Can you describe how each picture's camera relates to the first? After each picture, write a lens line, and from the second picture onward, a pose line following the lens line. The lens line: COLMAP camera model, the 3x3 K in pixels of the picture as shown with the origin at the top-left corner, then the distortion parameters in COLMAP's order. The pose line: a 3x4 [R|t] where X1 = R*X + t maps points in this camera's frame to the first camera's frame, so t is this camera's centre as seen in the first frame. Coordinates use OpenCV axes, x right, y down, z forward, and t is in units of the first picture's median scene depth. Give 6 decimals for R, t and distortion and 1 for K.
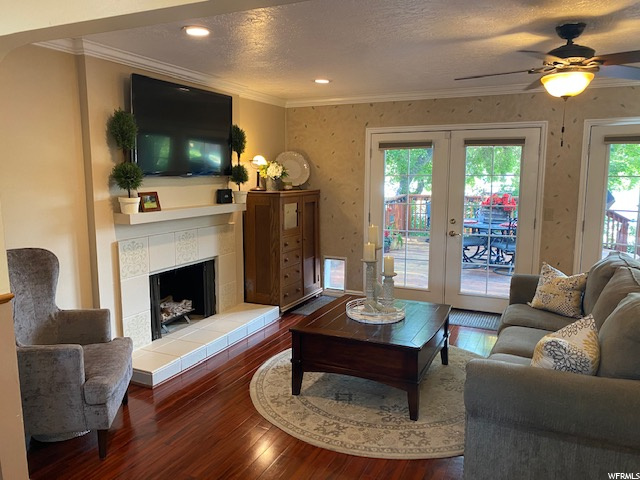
lens RADIAL K [[488.7, 0, 321.3], [0, 488.7, 237.3], [0, 0, 1]] dist [0.103183, -0.144574]
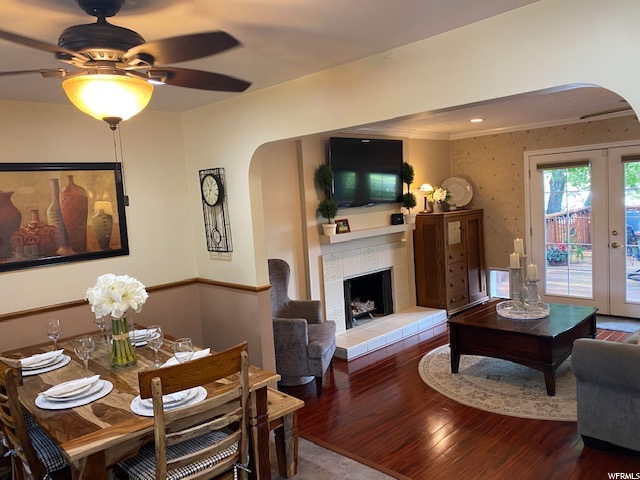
lens RADIAL K [[488.7, 0, 321.3], [0, 488.7, 237.3], [0, 0, 1]] dist [0.103183, -0.144574]
pose [[0.933035, -0.027649, -0.358721, 0.076027], [0.015083, 0.999172, -0.037784, 0.008313], [0.359469, 0.029843, 0.932680, -0.261076]]
